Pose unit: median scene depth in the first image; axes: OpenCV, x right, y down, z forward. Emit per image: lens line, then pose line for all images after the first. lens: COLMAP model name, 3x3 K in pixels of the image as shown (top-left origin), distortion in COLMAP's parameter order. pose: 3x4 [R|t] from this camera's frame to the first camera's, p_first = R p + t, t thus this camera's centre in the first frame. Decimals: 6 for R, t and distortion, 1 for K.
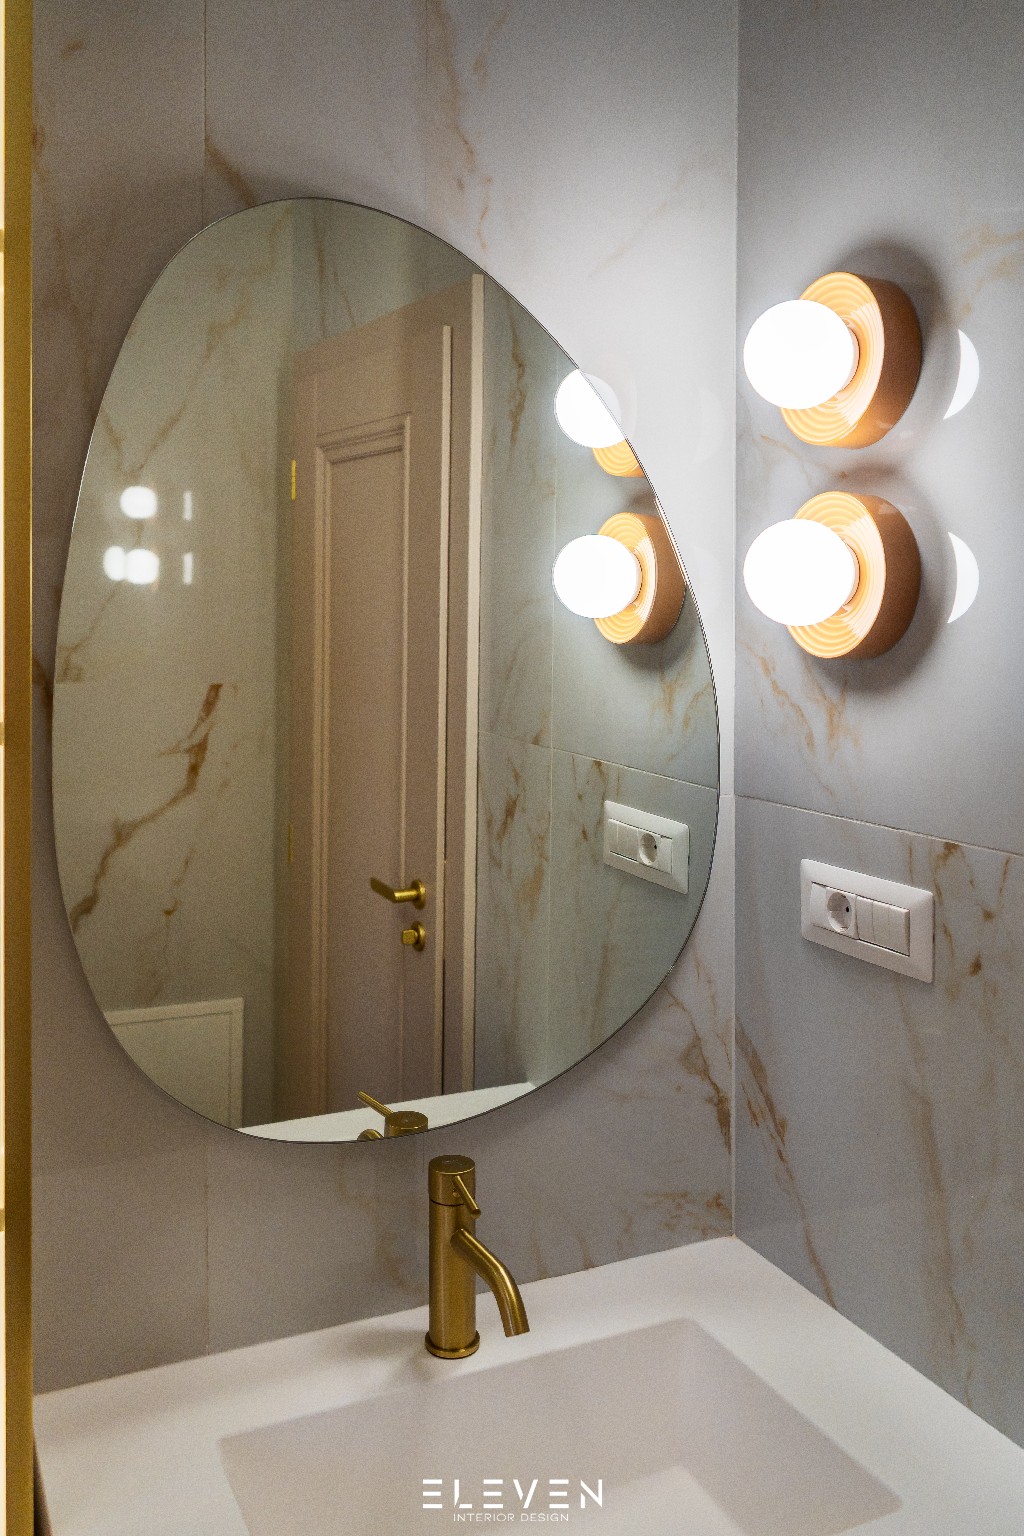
lens RADIAL K [[1236.6, 0, 441.9], [0, 1236.6, 710.5], [0, 0, 1]] dist [-0.014049, 0.007504]
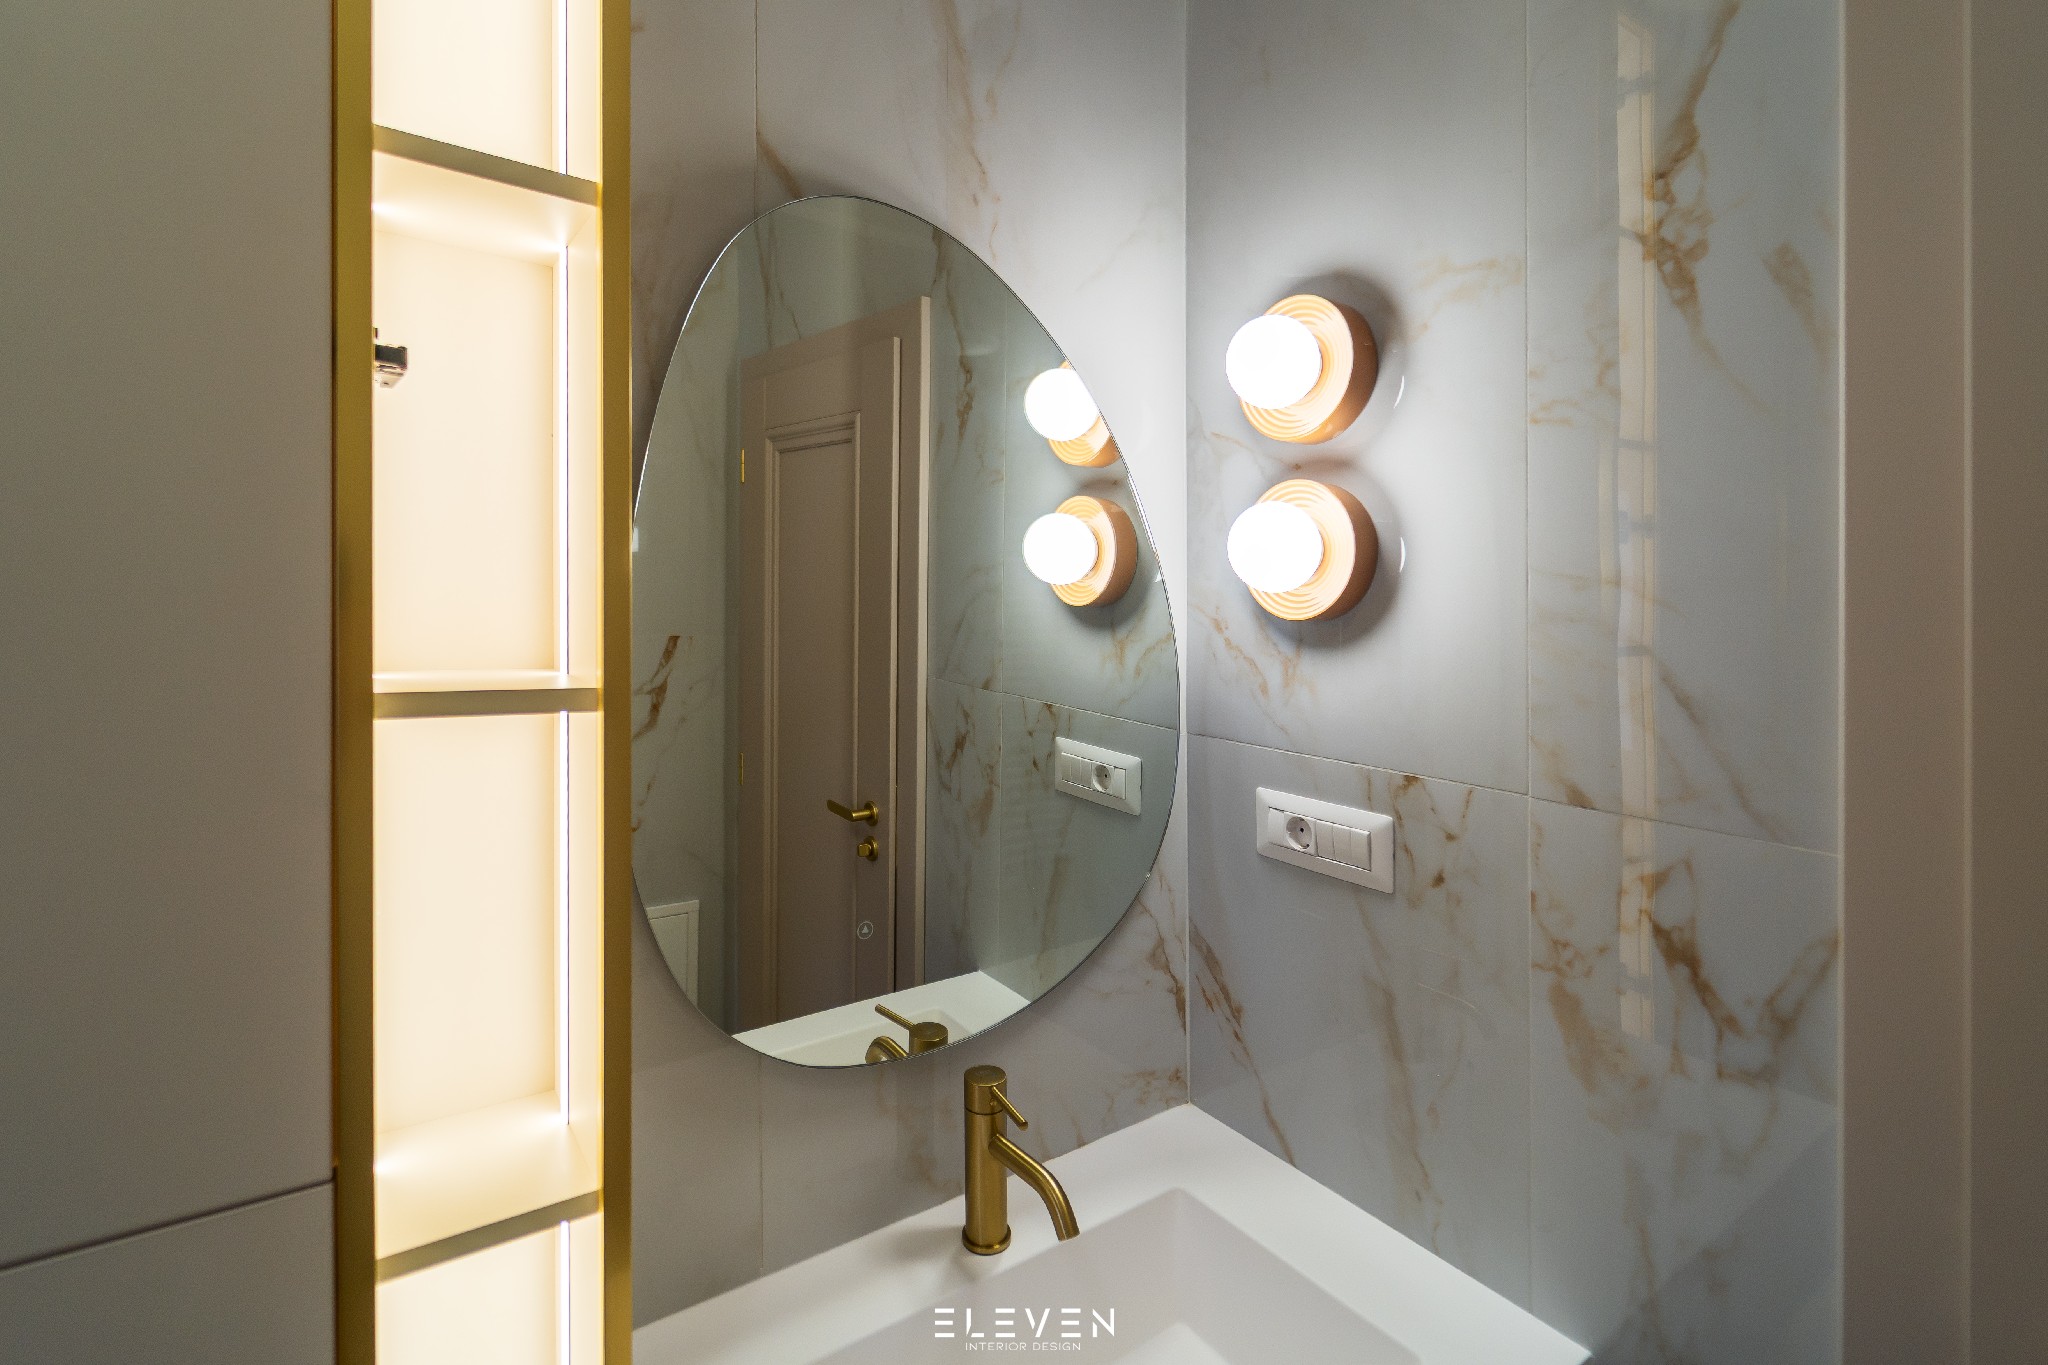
lens RADIAL K [[952.1, 0, 991.5], [0, 952.1, 645.9], [0, 0, 1]] dist [0.000790, 0.001046]
pose [[0.984660, -0.006486, 0.174362, -0.115054], [0.007564, 0.999956, -0.005517, -0.012662], [-0.174318, 0.006751, 0.984666, 0.130659]]
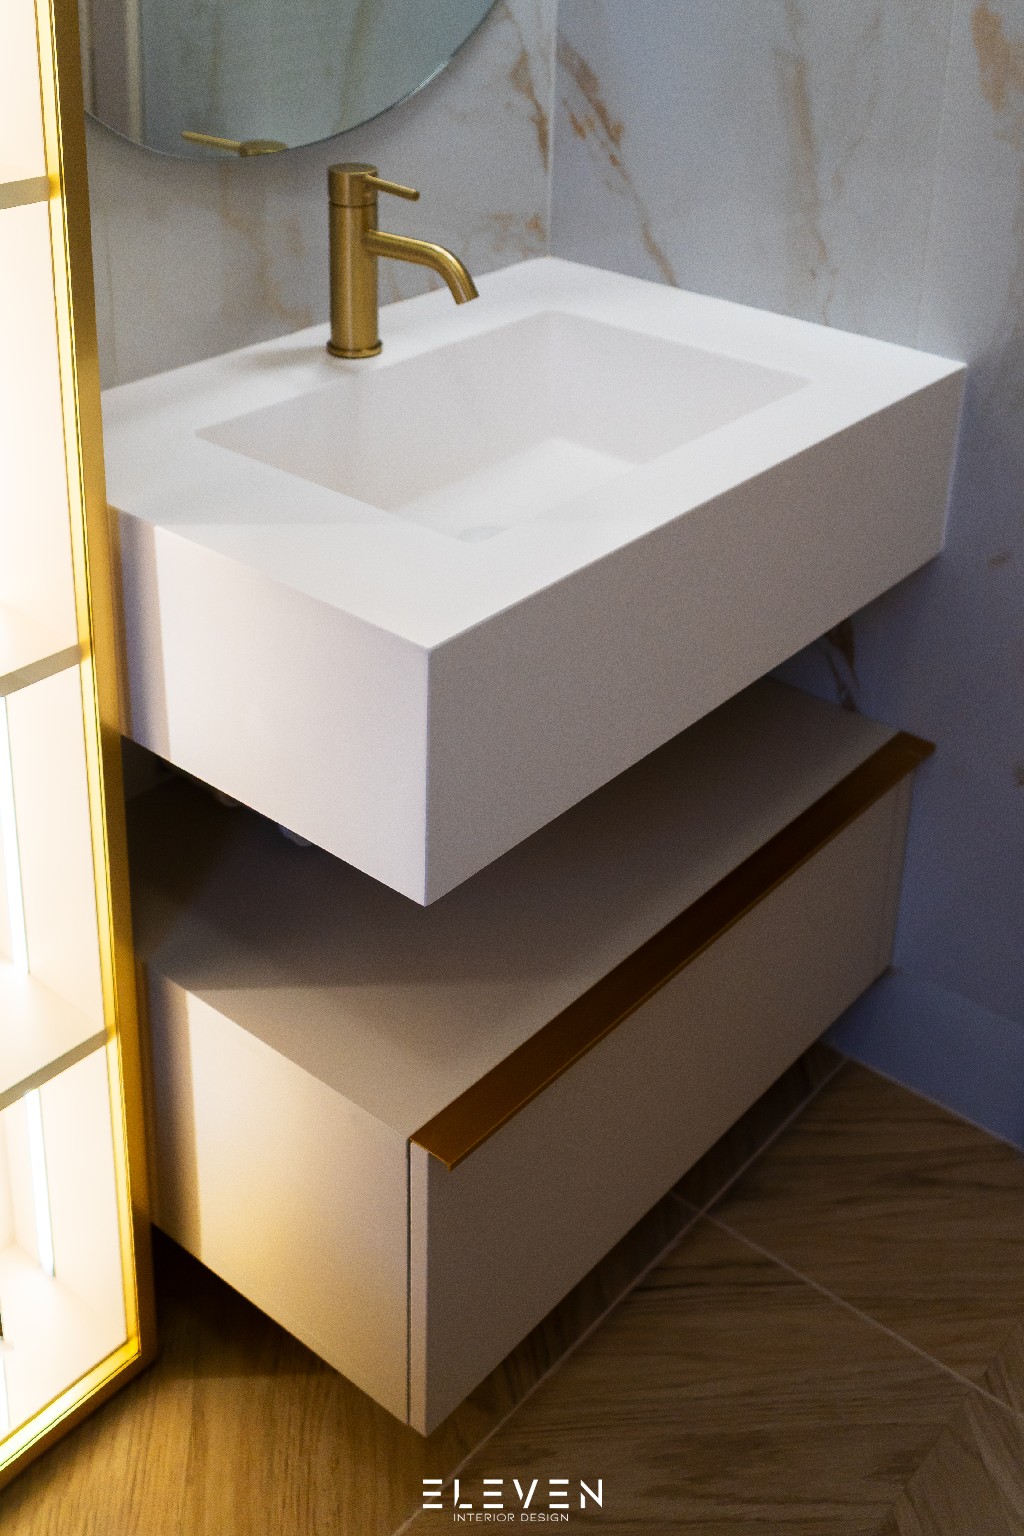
lens RADIAL K [[1636.5, 0, 411.2], [0, 1636.5, 381.1], [0, 0, 1]] dist [0.001718, 0.000000]
pose [[0.929507, -0.124727, 0.347074, -0.352126], [0.002440, 0.943137, 0.332396, 0.088569], [-0.368797, -0.308117, 0.876956, -0.149696]]
